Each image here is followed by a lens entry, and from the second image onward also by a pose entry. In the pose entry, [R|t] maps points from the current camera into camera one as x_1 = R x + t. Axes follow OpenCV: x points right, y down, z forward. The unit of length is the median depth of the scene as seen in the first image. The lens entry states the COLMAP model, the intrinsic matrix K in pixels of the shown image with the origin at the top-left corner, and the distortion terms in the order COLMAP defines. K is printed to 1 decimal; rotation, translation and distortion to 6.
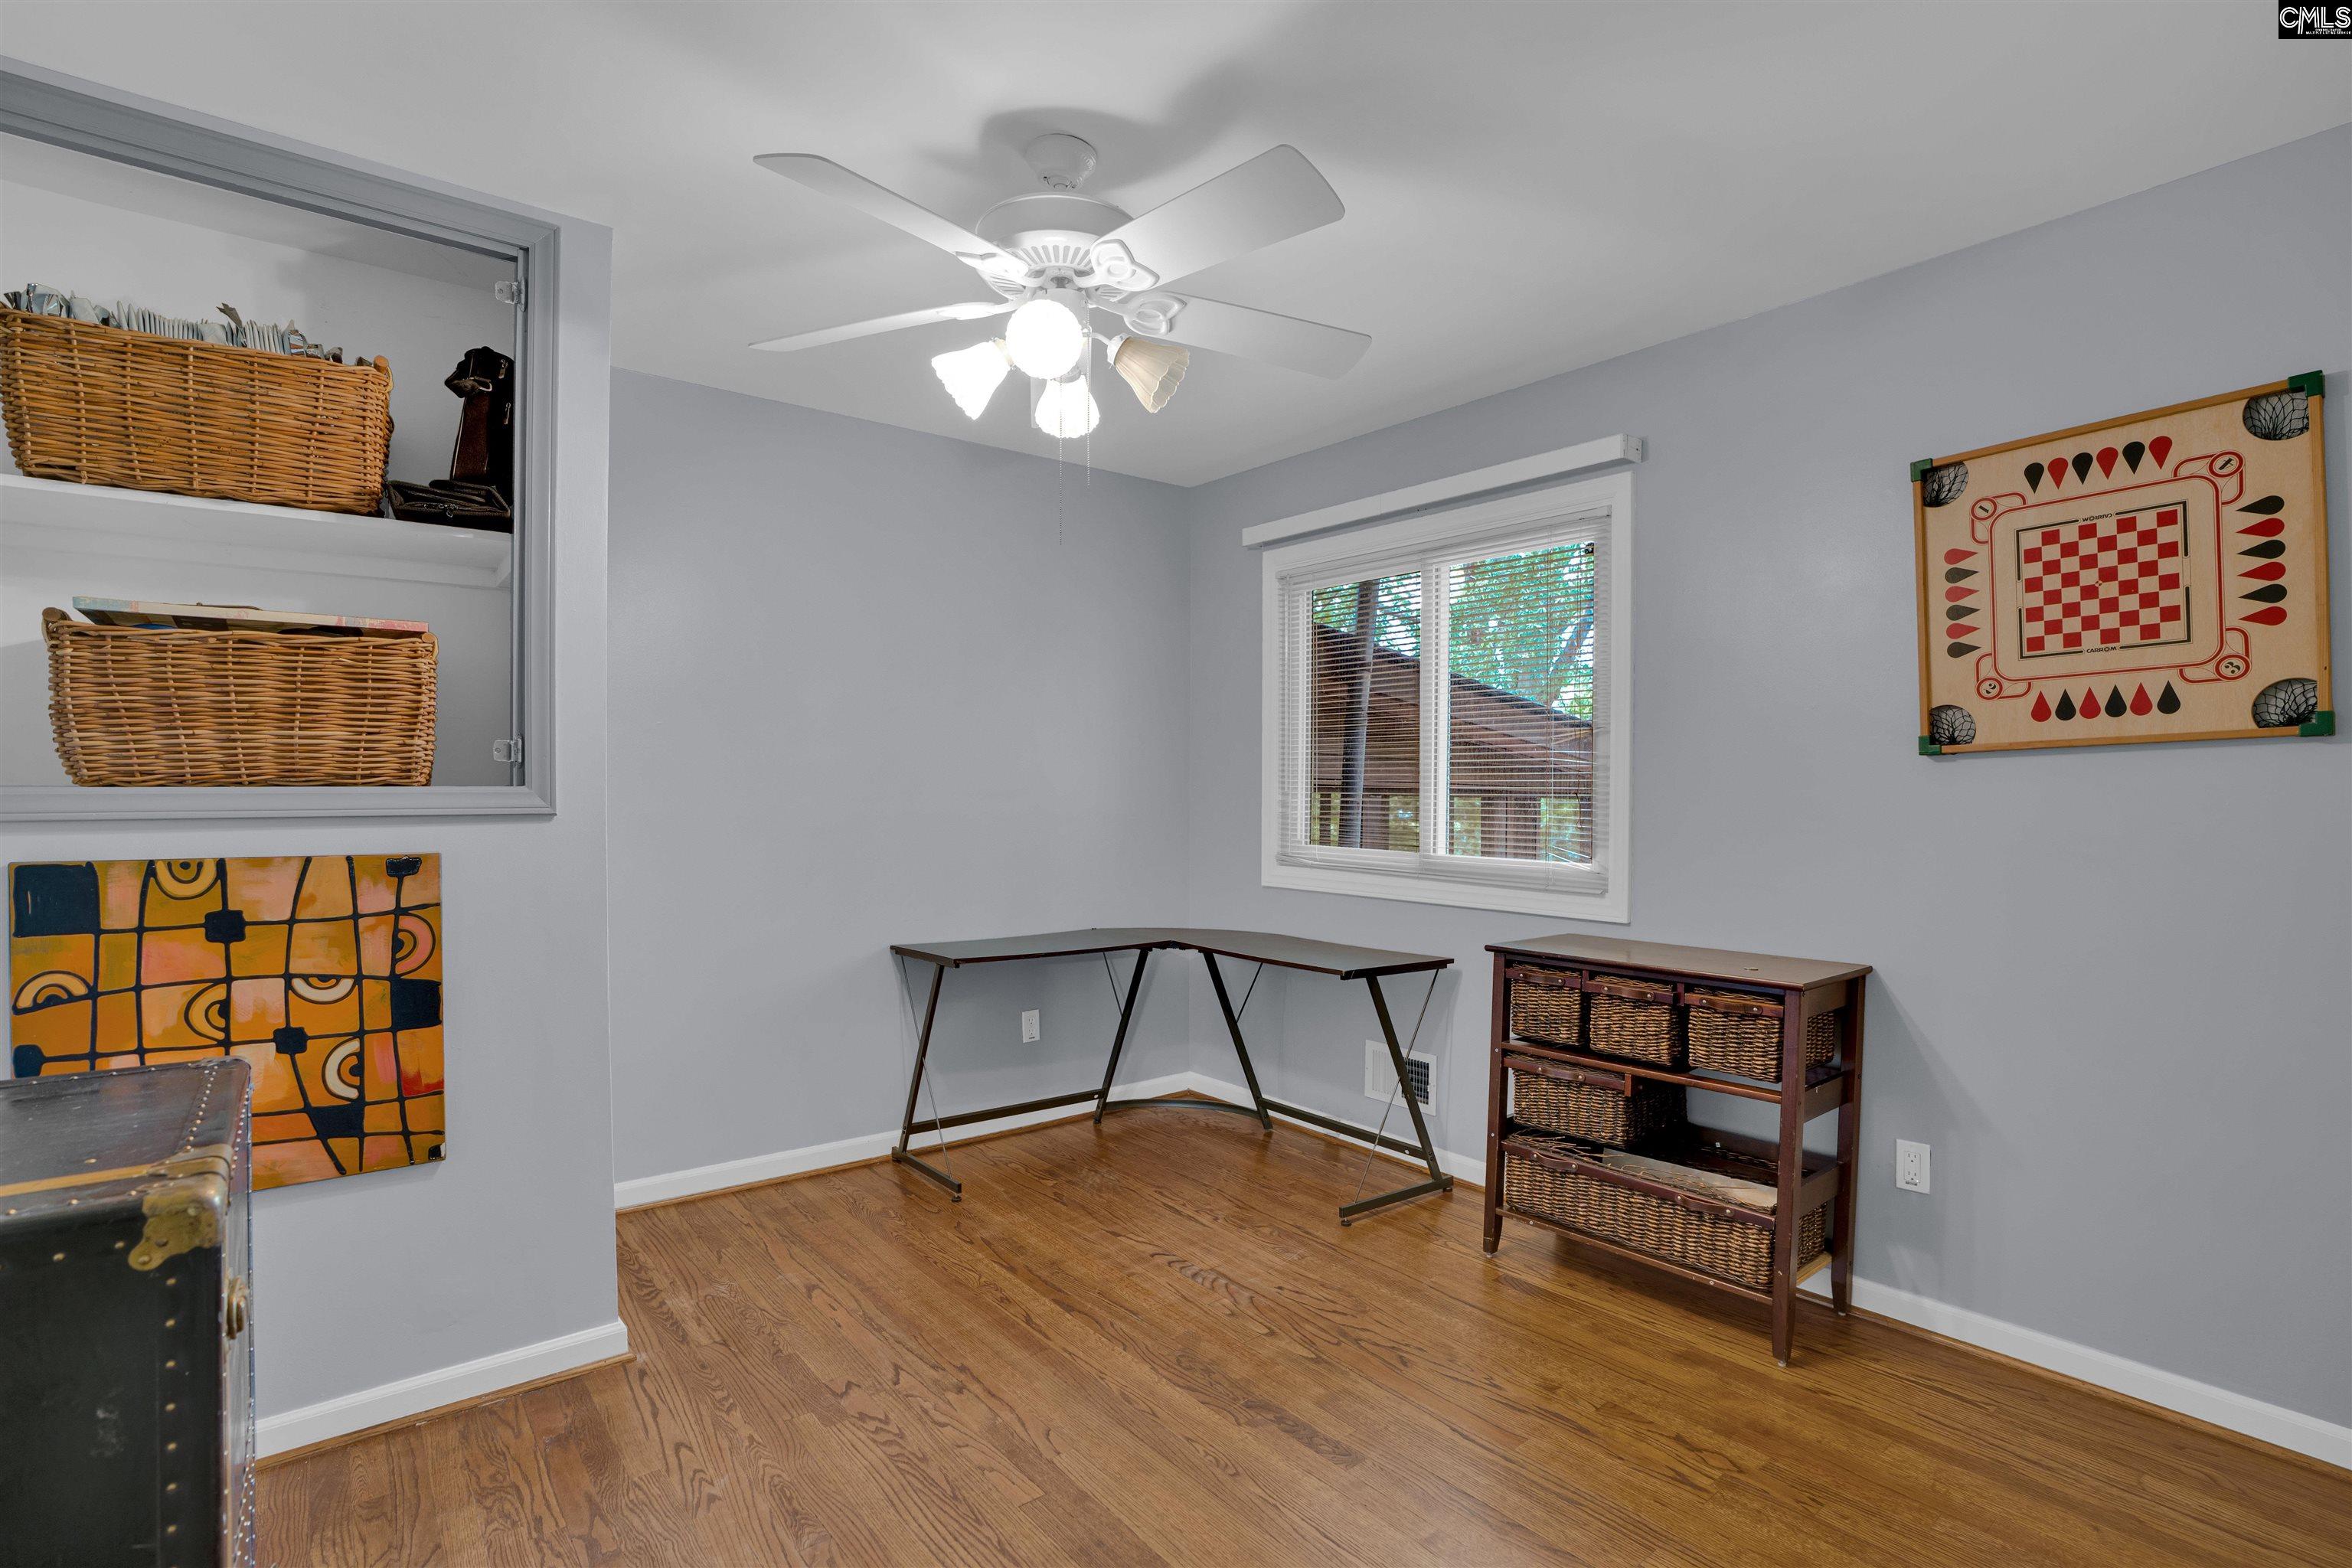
lens RADIAL K [[1140.2, 0, 1168.8], [0, 1140.2, 786.5], [0, 0, 1]] dist [-0.017161, 0.001150]
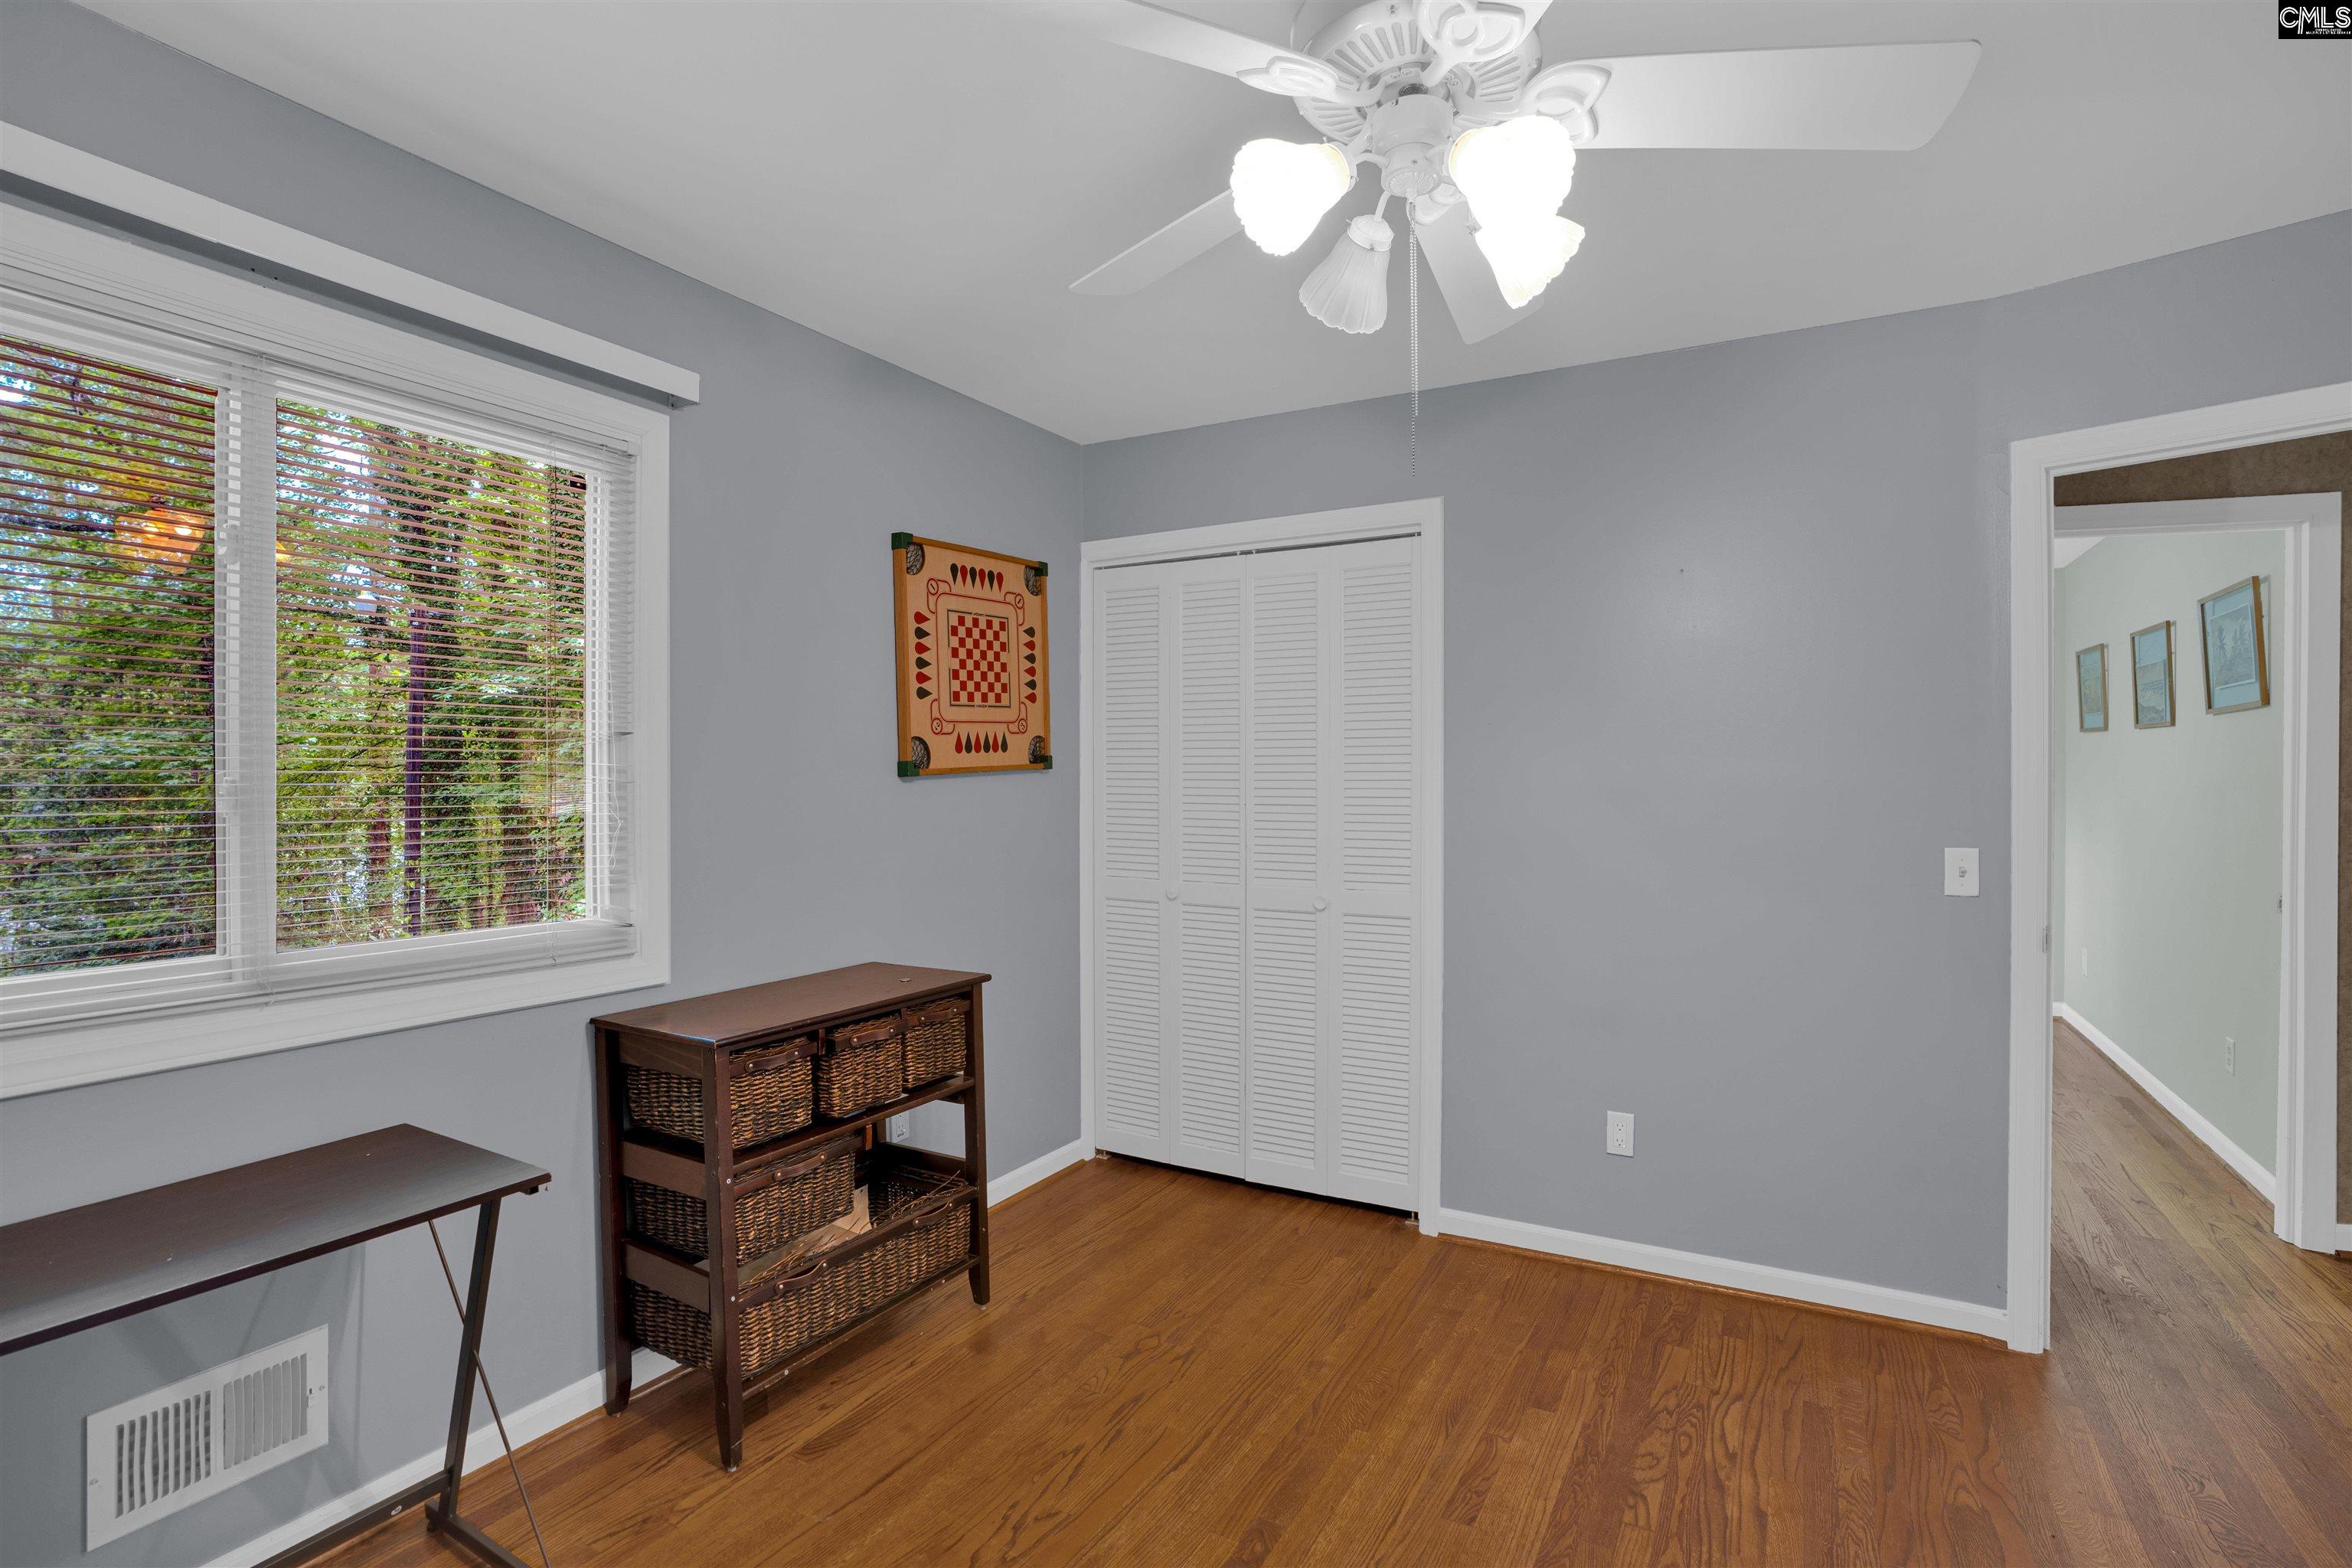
lens RADIAL K [[1140.2, 0, 1168.8], [0, 1140.2, 786.5], [0, 0, 1]] dist [-0.017161, 0.001150]
pose [[-0.380257, -0.003891, 0.924873, -0.619171], [0.008926, 0.999929, 0.007877, -0.026325], [-0.924838, 0.011251, -0.380196, 1.315808]]
